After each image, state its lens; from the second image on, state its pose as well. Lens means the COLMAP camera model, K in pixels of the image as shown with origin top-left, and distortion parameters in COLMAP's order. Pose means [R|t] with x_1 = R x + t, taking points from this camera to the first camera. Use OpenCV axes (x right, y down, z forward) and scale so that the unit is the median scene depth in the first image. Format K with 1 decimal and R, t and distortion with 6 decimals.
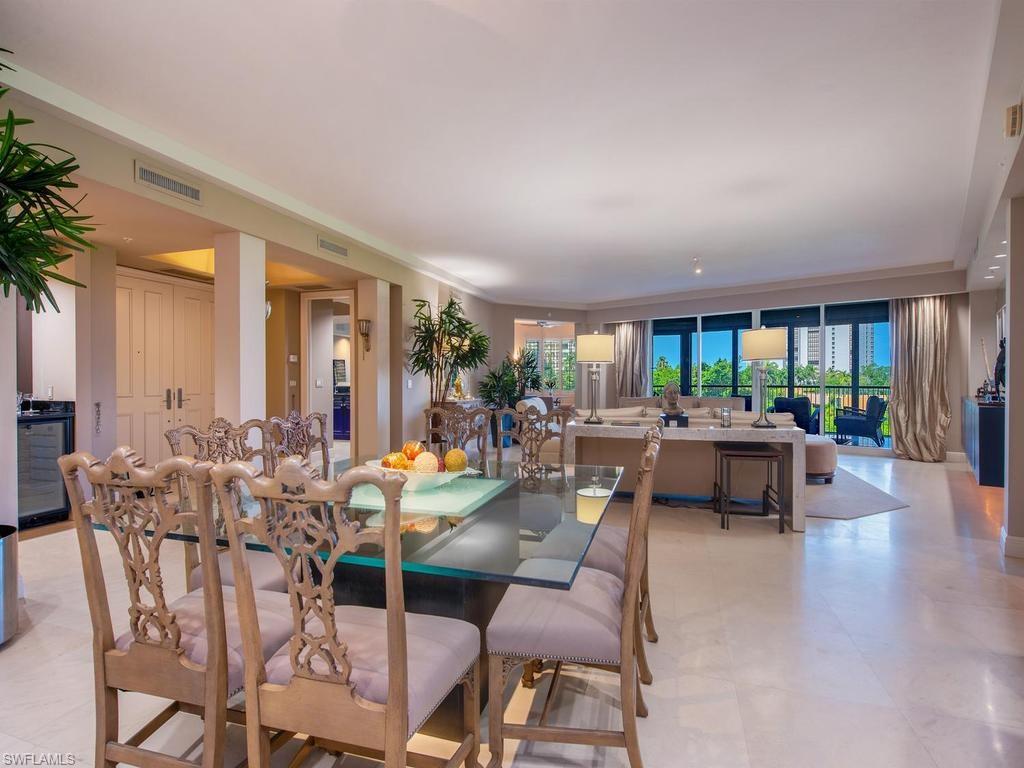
lens RADIAL K [[517.8, 0, 510.7], [0, 517.8, 383.1], [0, 0, 1]] dist [-0.002779, -0.000639]
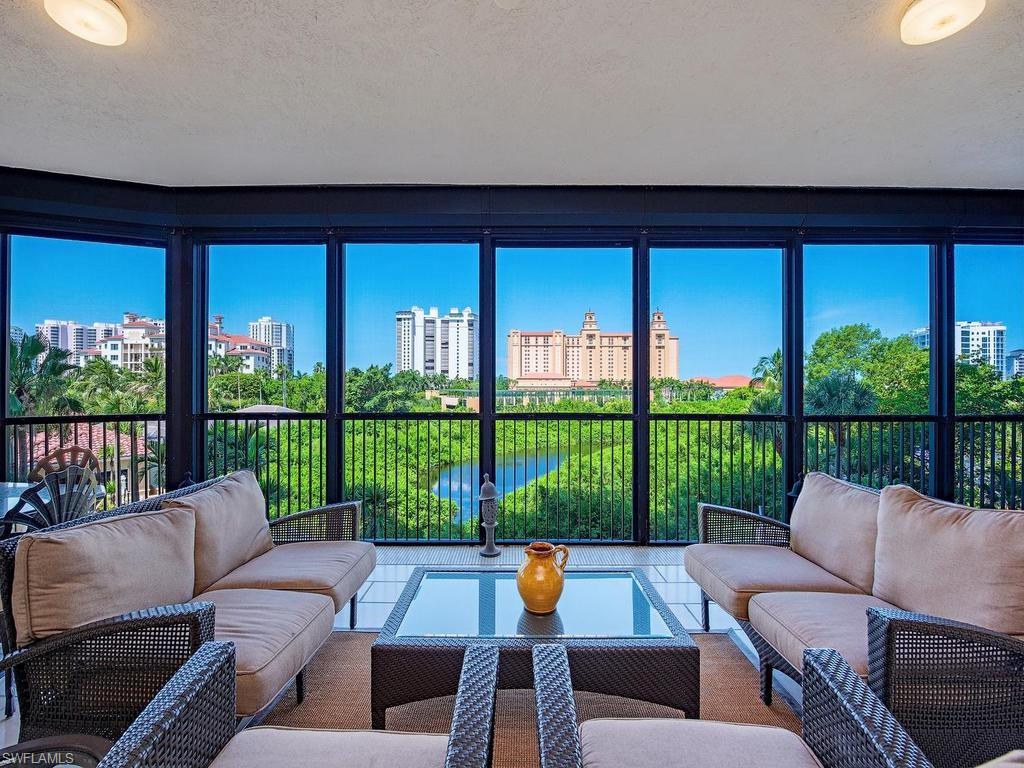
lens RADIAL K [[453.5, 0, 510.7], [0, 453.5, 384.8], [0, 0, 1]] dist [-0.000408, -0.000008]
pose [[0.780653, 0.003631, 0.624954, 0.362494], [-0.000161, 0.999984, -0.005608, -0.015339], [-0.624964, 0.004277, 0.780642, 0.761338]]
